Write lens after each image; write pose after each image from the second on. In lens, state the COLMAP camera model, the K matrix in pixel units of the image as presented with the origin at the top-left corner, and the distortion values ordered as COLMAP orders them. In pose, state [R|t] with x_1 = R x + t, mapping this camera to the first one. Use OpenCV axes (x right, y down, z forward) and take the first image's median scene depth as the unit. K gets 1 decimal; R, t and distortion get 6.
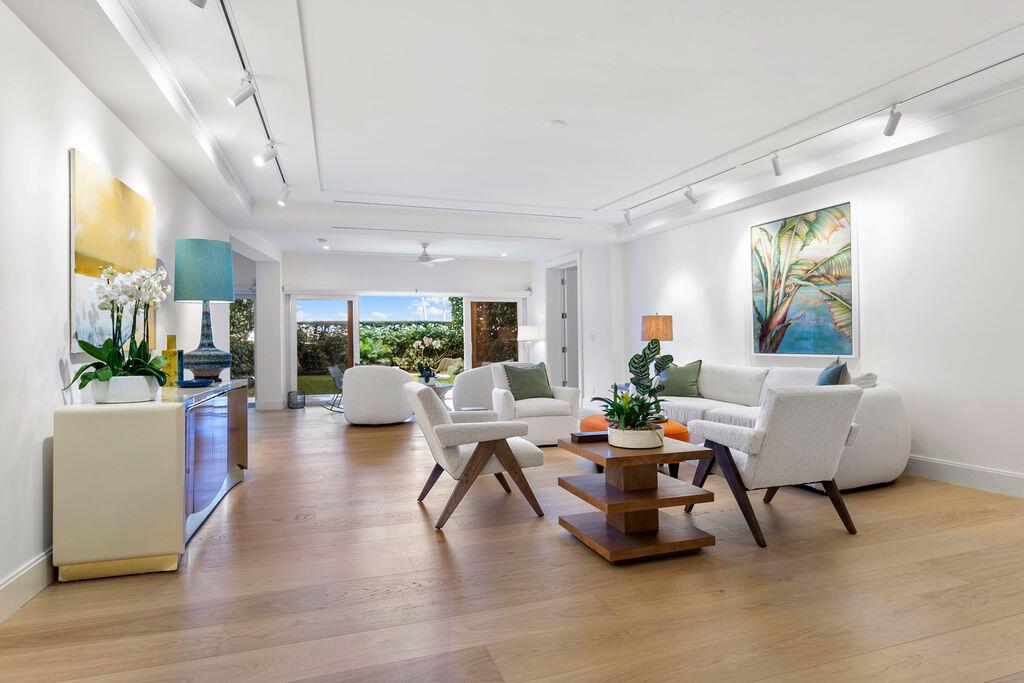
lens RADIAL K [[555.9, 0, 514.0], [0, 555.9, 337.6], [0, 0, 1]] dist [-0.000084, 0.002195]
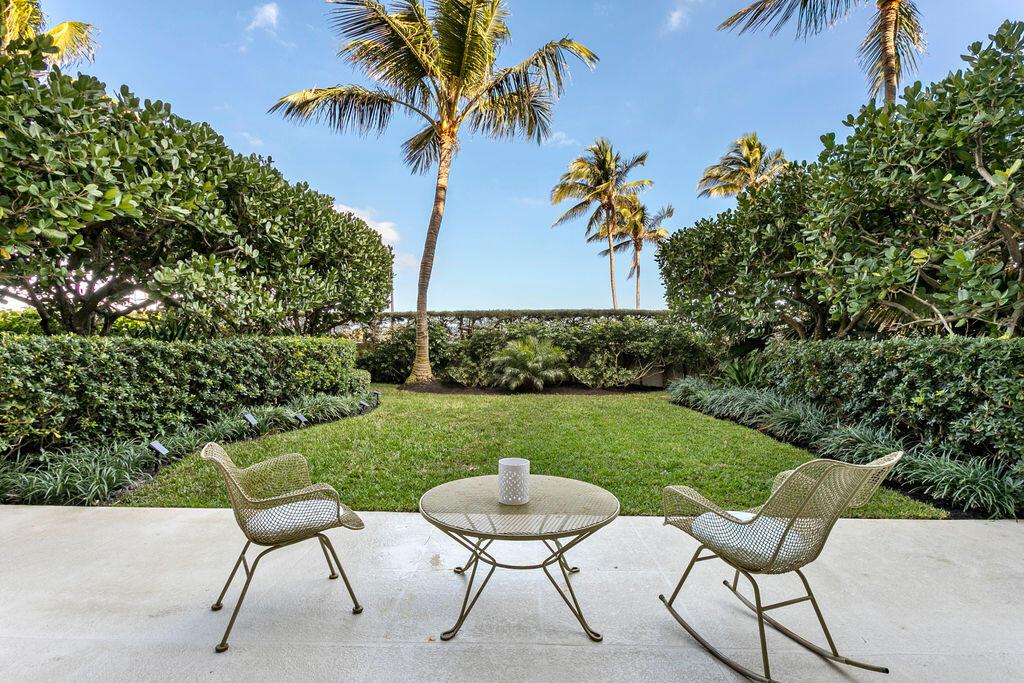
lens RADIAL K [[493.2, 0, 515.1], [0, 493.2, 336.9], [0, 0, 1]] dist [-0.000082, 0.000227]
pose [[0.939477, 0.011424, -0.342421, -0.319694], [-0.012858, 0.999915, -0.001919, 0.010717], [0.342370, 0.006206, 0.939545, 1.712195]]
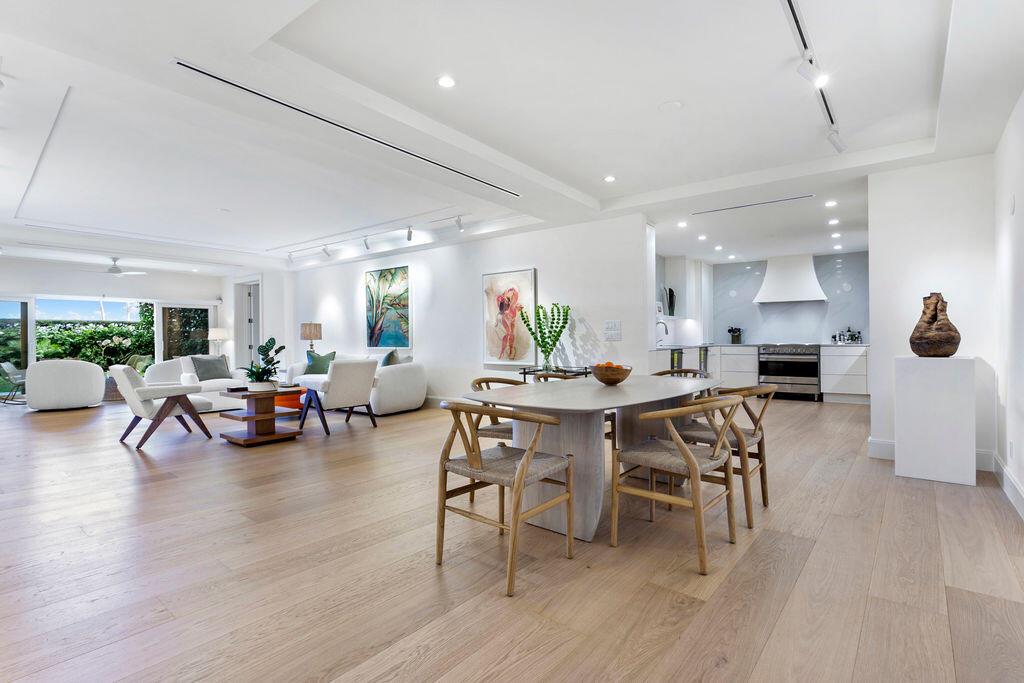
lens RADIAL K [[493.2, 0, 511.3], [0, 493.2, 339.4], [0, 0, 1]] dist [-0.000082, 0.000227]
pose [[0.858650, 0.004148, 0.512545, 0.042134], [-0.004371, 0.999990, -0.000769, 0.004058], [-0.512543, -0.001580, 0.858660, -0.529185]]
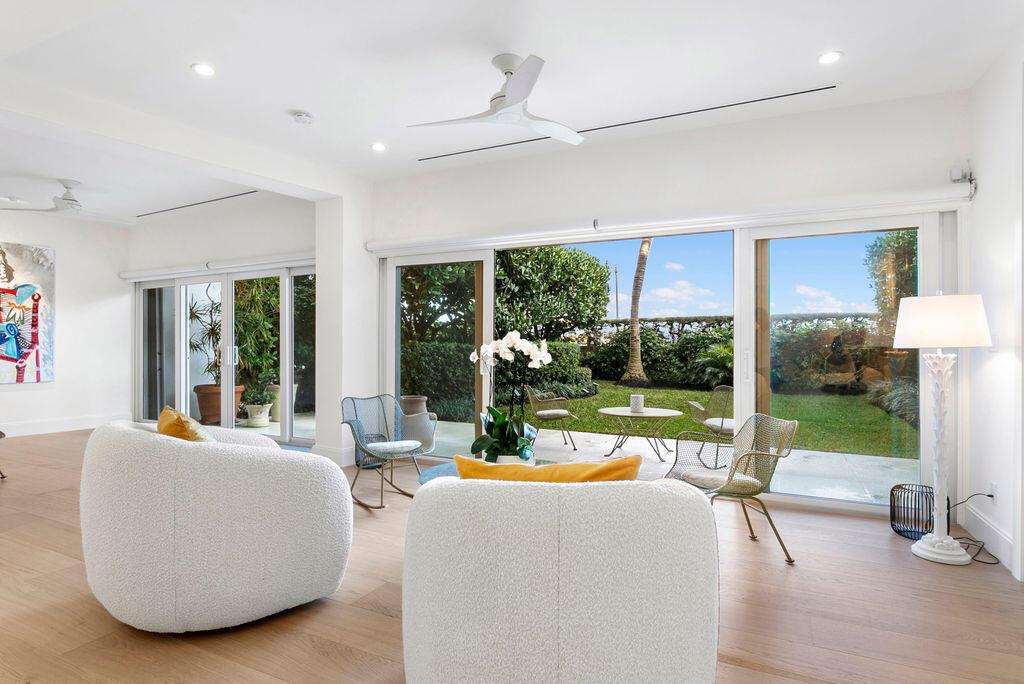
lens RADIAL K [[555.9, 0, 510.6], [0, 555.9, 344.9], [0, 0, 1]] dist [-0.000084, 0.002195]
pose [[0.701089, 0.014626, -0.712923, 0.131452], [-0.006928, 0.999882, 0.013699, -0.000391], [0.713040, -0.004665, 0.701108, 1.166568]]
